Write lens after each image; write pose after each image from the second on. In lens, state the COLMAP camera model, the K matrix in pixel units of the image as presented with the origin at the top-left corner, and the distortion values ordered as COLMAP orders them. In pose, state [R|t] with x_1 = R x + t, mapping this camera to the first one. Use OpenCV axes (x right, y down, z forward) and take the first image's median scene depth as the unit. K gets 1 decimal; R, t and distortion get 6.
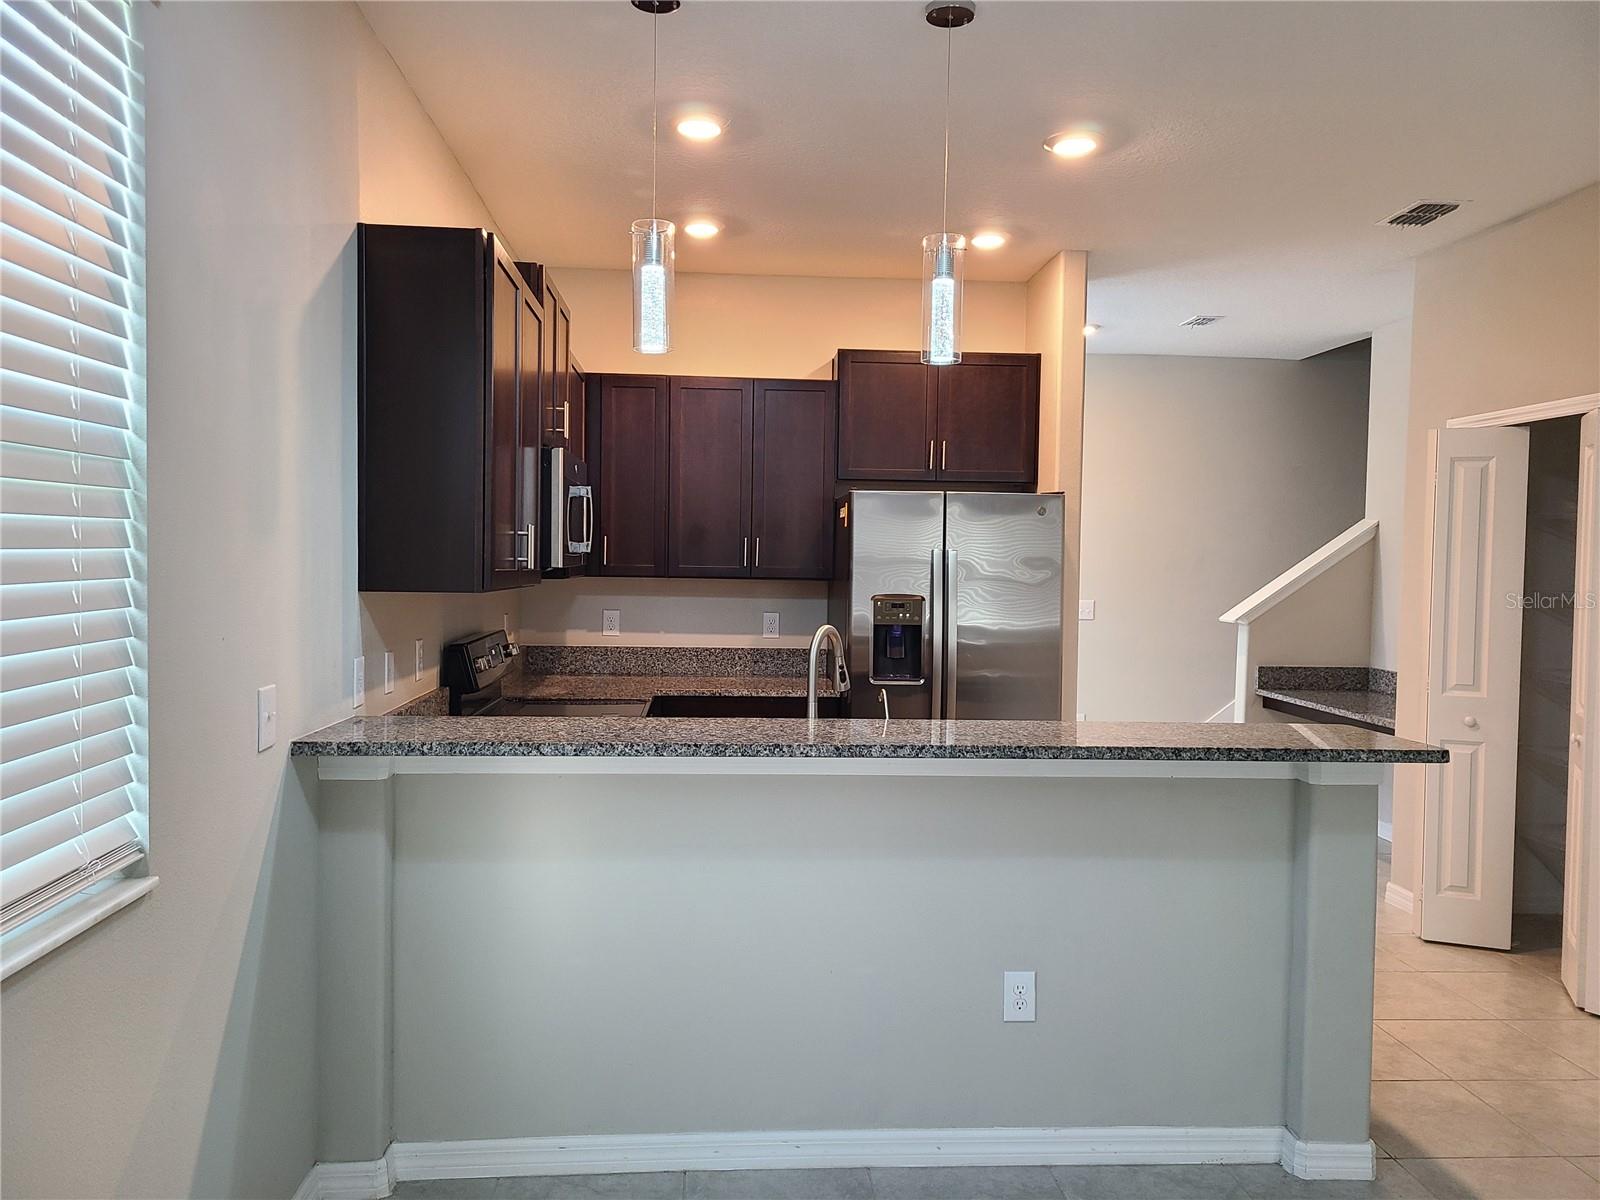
lens RADIAL K [[1181.9, 0, 802.3], [0, 1181.9, 607.8], [0, 0, 1]] dist [0.061140, -0.033647]
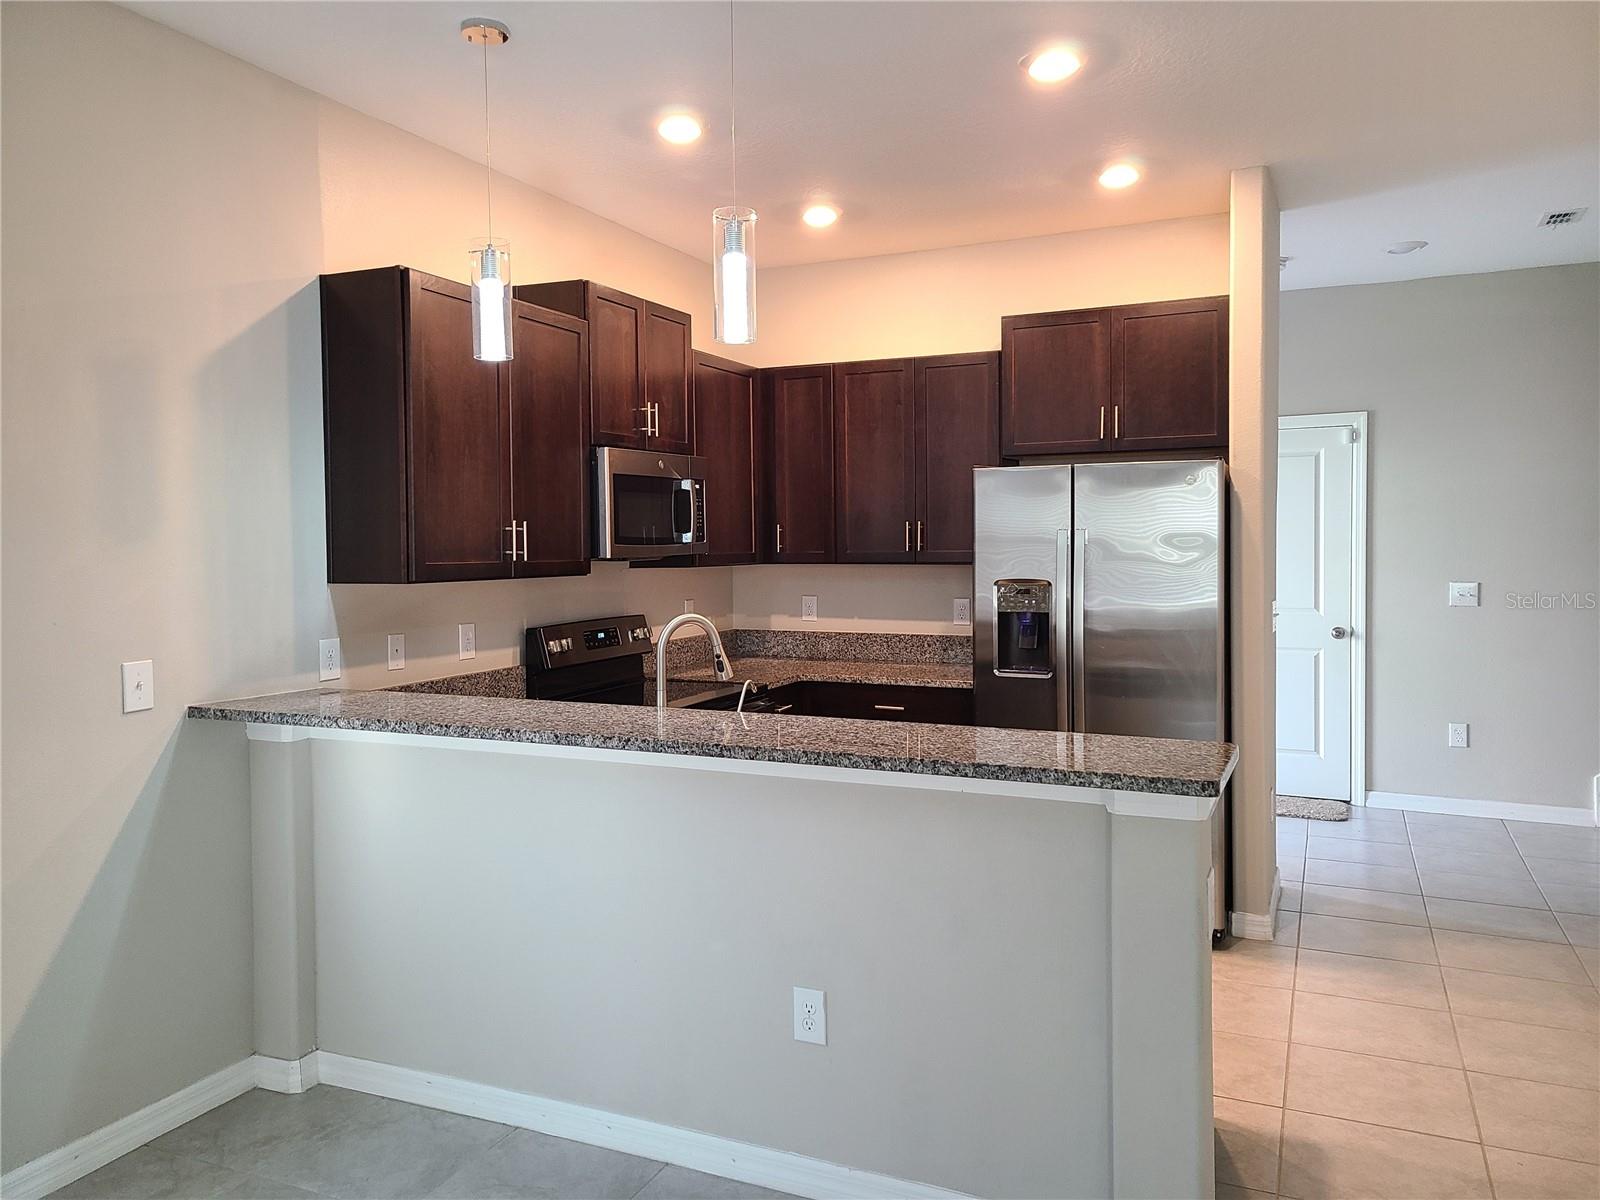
lens RADIAL K [[1181.9, 0, 804.8], [0, 1181.9, 594.5], [0, 0, 1]] dist [0.061140, -0.033647]
pose [[0.878991, -0.001366, -0.476837, 0.588473], [0.002911, 0.999993, 0.002501, -0.003422], [0.476830, -0.003586, 0.878988, 0.176218]]
